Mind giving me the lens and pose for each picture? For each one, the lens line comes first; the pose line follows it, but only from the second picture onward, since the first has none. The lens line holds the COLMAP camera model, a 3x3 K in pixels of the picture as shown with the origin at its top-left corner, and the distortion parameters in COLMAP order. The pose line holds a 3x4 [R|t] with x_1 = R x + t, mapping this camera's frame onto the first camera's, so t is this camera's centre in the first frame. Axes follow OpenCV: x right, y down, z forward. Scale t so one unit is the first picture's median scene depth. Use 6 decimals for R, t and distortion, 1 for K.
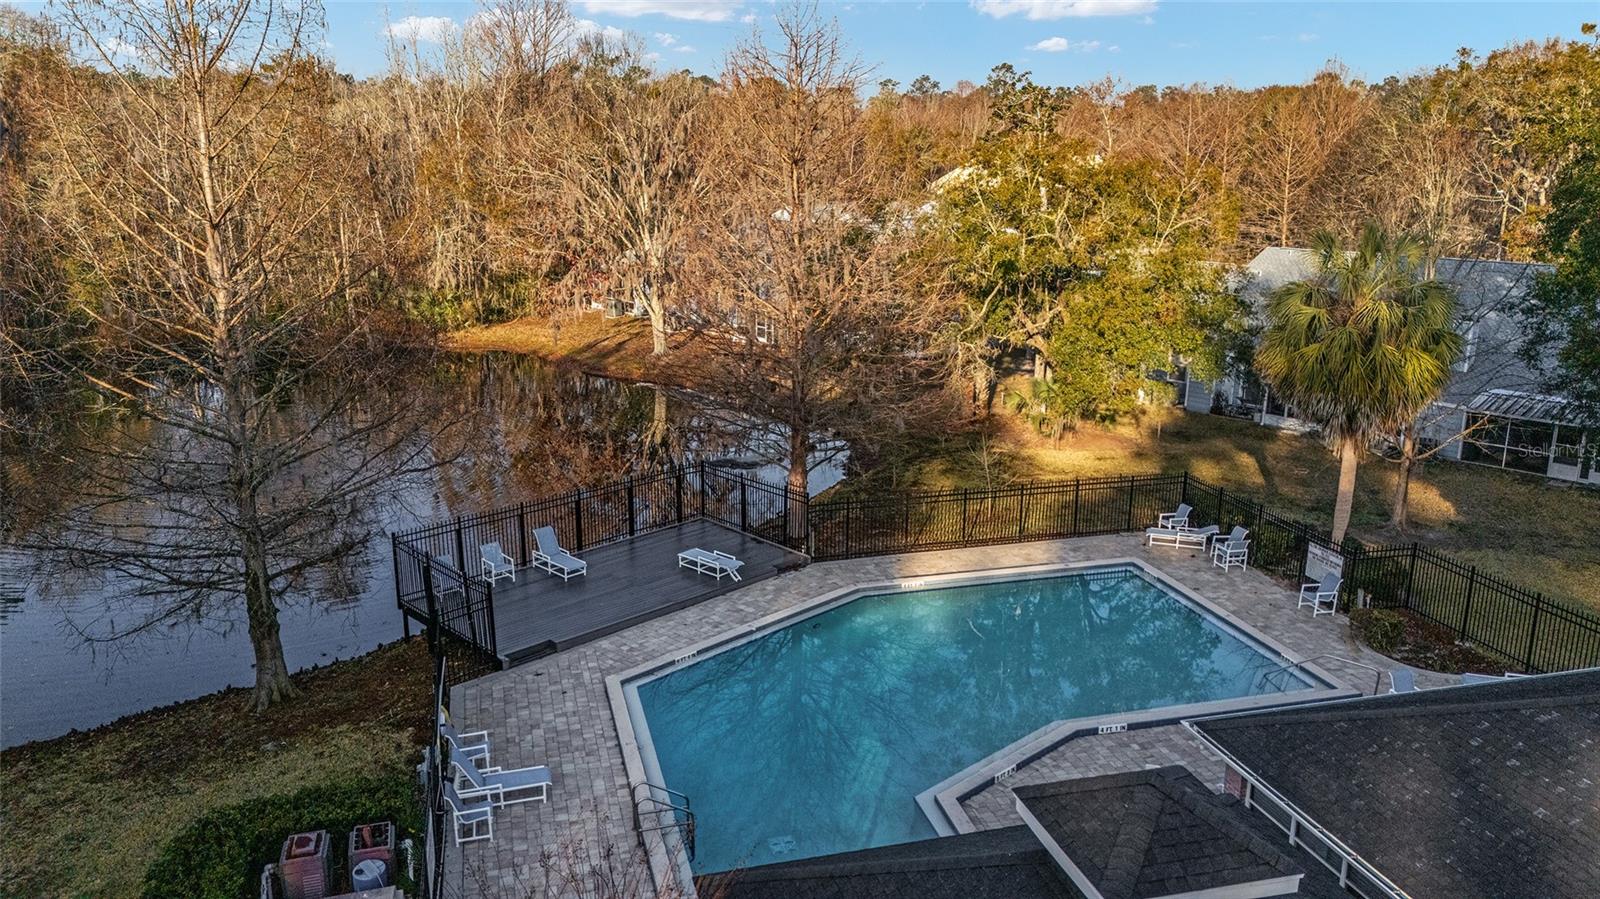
lens RADIAL K [[1176.0, 0, 800.0], [0, 1176.0, 449.5], [0, 0, 1]] dist [0.002111, -0.001375]
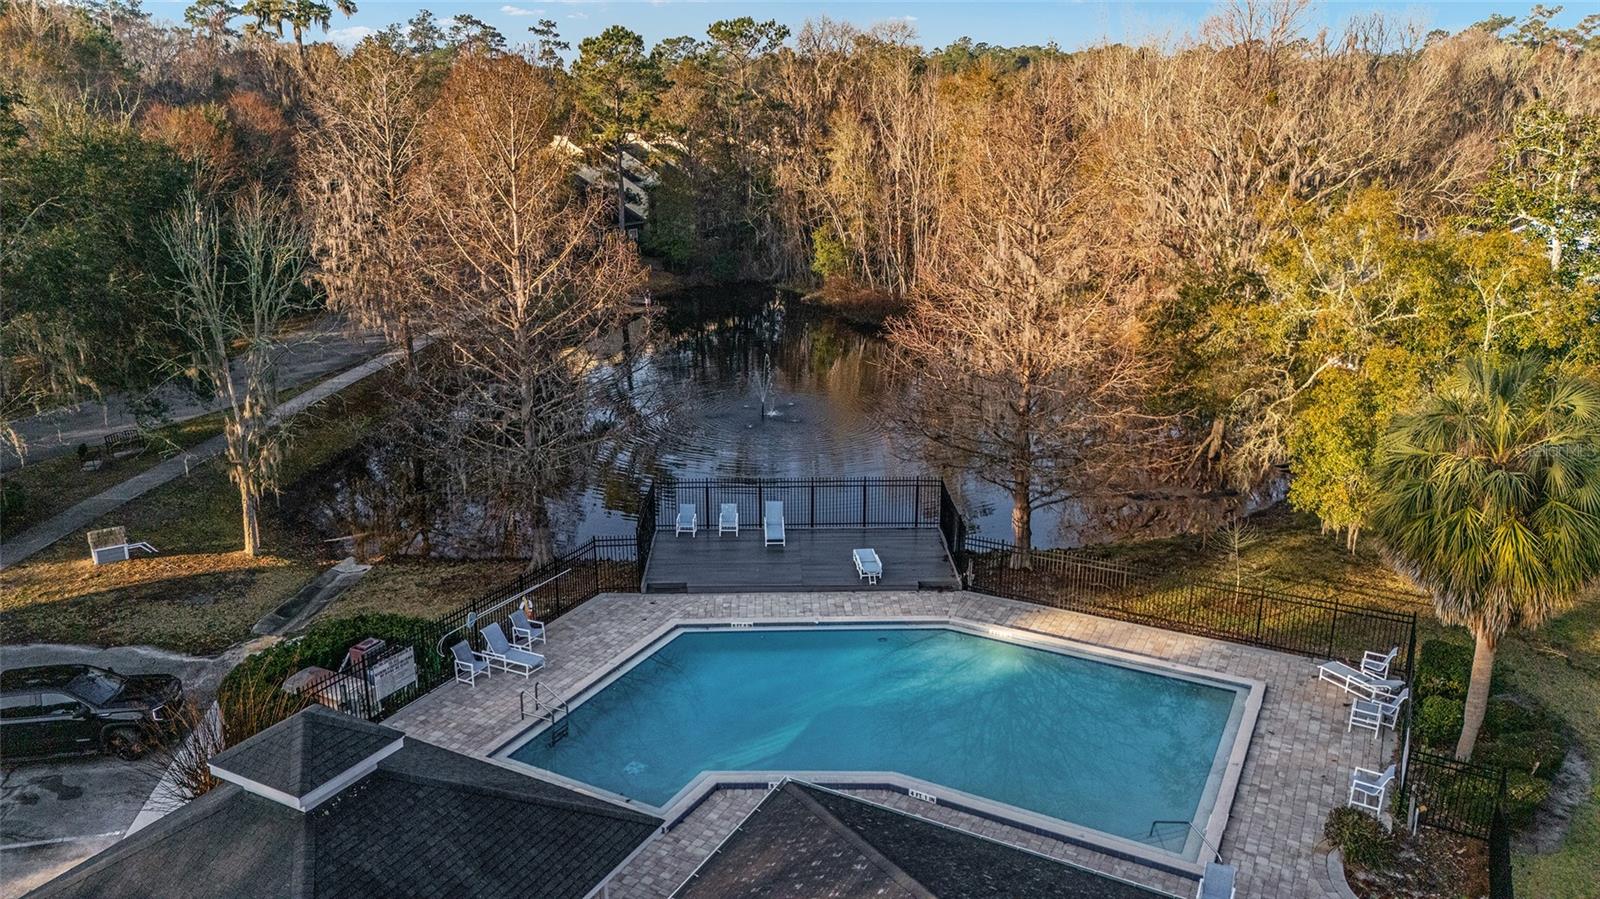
lens RADIAL K [[1176.0, 0, 800.0], [0, 1176.0, 449.5], [0, 0, 1]] dist [0.002111, -0.001375]
pose [[0.736164, 0.197409, -0.647373, 0.636548], [-0.175795, 0.979459, 0.098768, -0.122530], [0.653573, 0.041095, 0.755747, 0.085254]]
